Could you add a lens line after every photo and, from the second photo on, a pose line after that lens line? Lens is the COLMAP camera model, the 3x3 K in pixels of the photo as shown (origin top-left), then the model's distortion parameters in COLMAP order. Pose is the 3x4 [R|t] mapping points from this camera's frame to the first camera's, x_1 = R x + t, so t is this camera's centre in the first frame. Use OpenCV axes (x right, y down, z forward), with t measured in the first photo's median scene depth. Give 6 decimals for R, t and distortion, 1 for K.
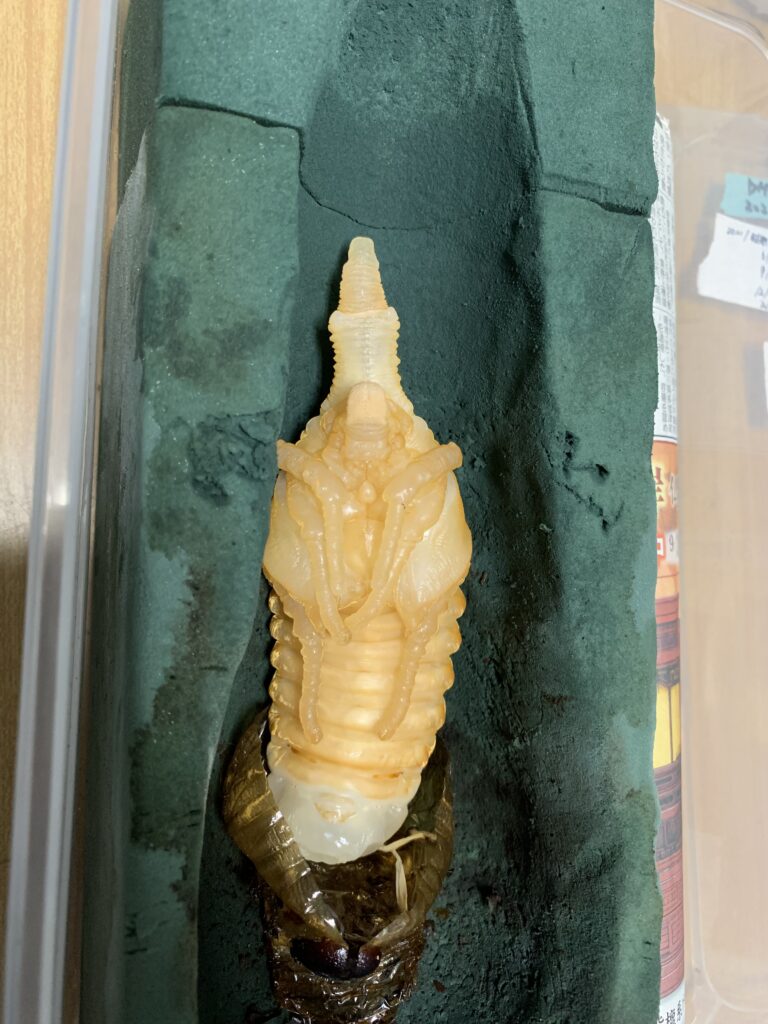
lens RADIAL K [[777.0, 0, 380.8], [0, 777.0, 515.2], [0, 0, 1]] dist [-0.011398, -0.023563]
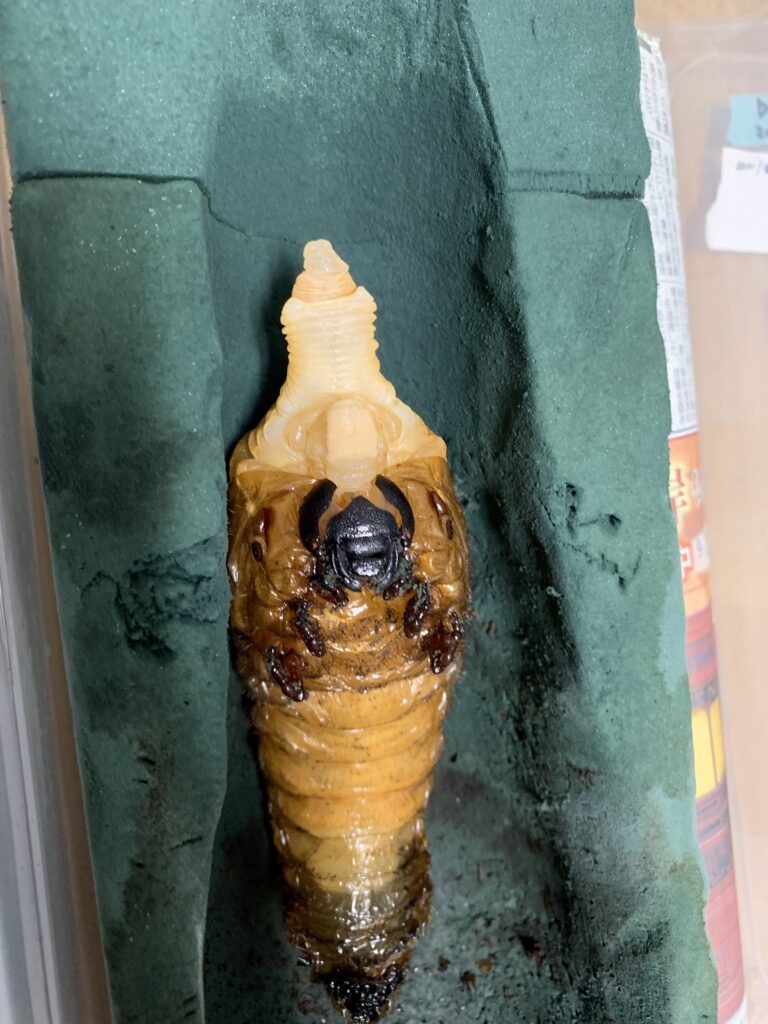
lens RADIAL K [[777.0, 0, 379.1], [0, 777.0, 506.6], [0, 0, 1]] dist [-0.011398, -0.023563]
pose [[0.992345, -0.117949, -0.036609, 0.061425], [0.121478, 0.985645, 0.117244, -0.202529], [0.022255, -0.120794, 0.992428, 0.143458]]
